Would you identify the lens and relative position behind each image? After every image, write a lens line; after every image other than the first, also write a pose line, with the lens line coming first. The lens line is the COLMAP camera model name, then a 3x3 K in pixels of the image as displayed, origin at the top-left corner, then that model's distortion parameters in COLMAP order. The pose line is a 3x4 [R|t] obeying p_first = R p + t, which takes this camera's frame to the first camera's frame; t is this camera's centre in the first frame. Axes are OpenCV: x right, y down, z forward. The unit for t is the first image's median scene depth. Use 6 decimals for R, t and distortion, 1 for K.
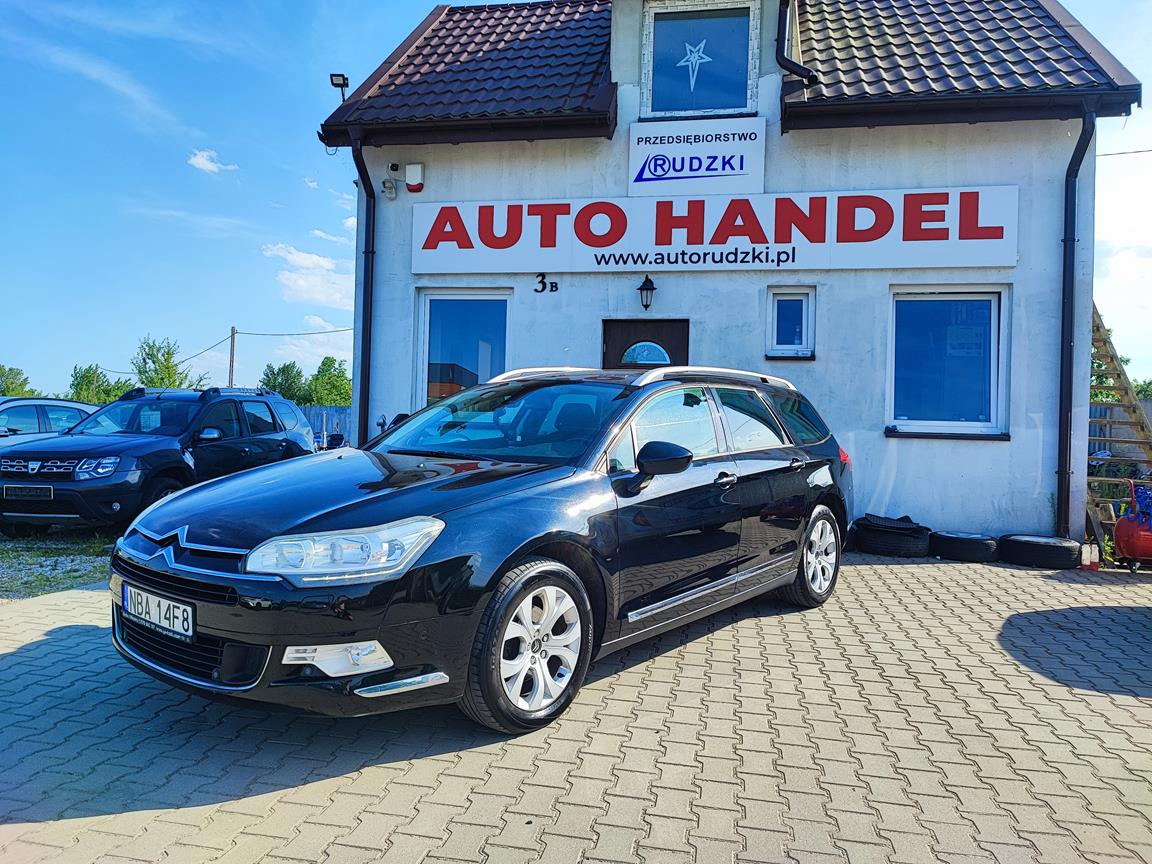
lens RADIAL K [[809.4, 0, 571.9], [0, 809.4, 426.6], [0, 0, 1]] dist [0.061198, -0.049669]
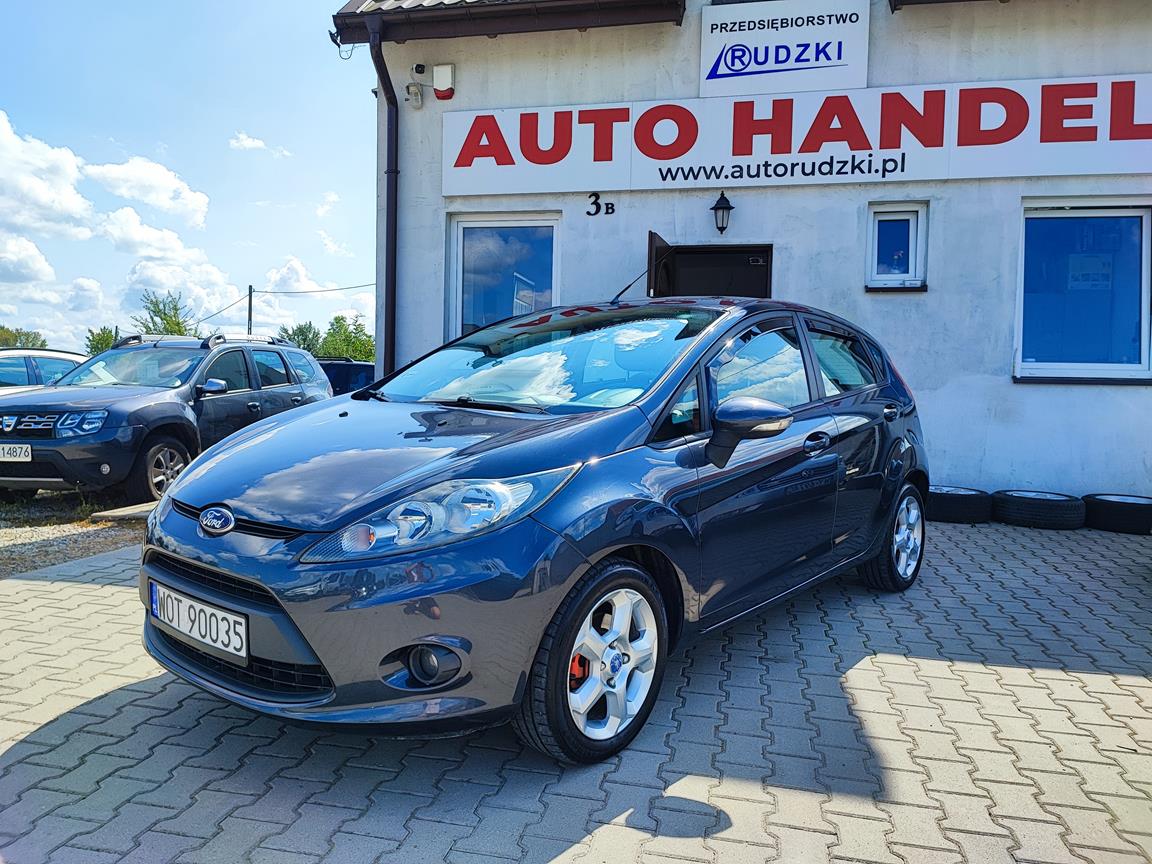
lens RADIAL K [[809.4, 0, 573.3], [0, 809.4, 425.6], [0, 0, 1]] dist [0.061198, -0.049669]
pose [[0.999736, -0.004491, -0.022530, -0.043645], [0.005532, 0.998908, 0.046397, 0.014611], [0.022297, -0.046509, 0.998669, 0.146408]]
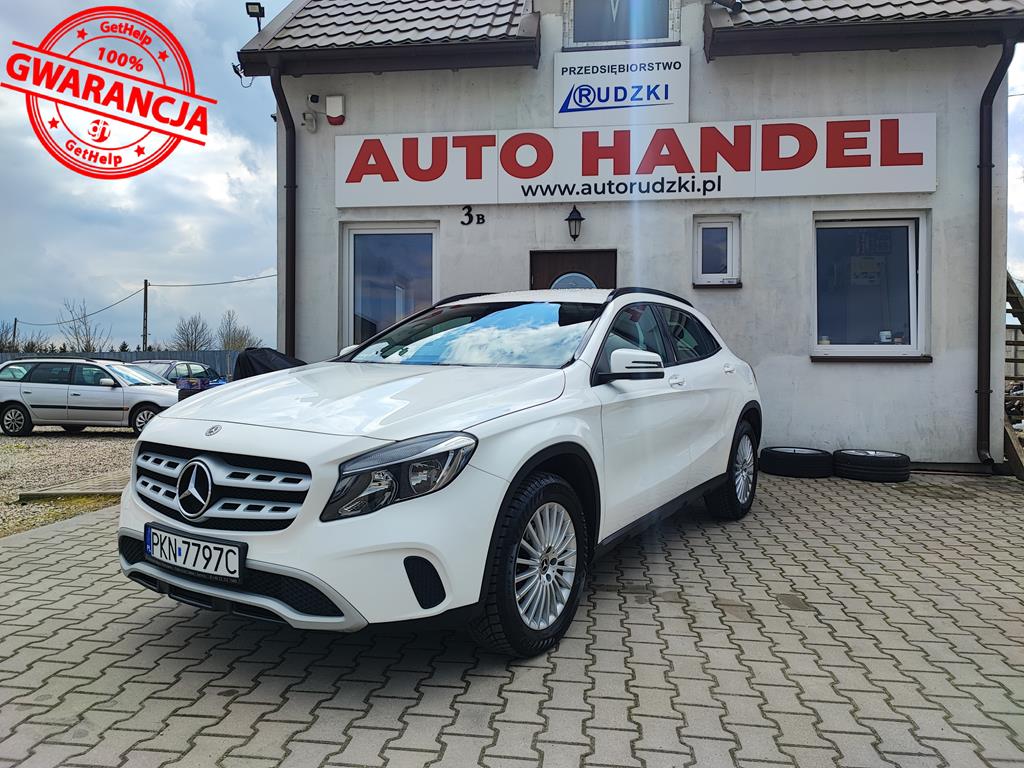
lens RADIAL K [[719.5, 0, 505.5], [0, 719.5, 379.9], [0, 0, 1]] dist [0.061198, -0.049669]
pose [[0.997741, -0.022544, 0.063281, -0.054363], [0.021526, 0.999628, 0.016723, 0.012005], [-0.063634, -0.015323, 0.997856, 0.111207]]
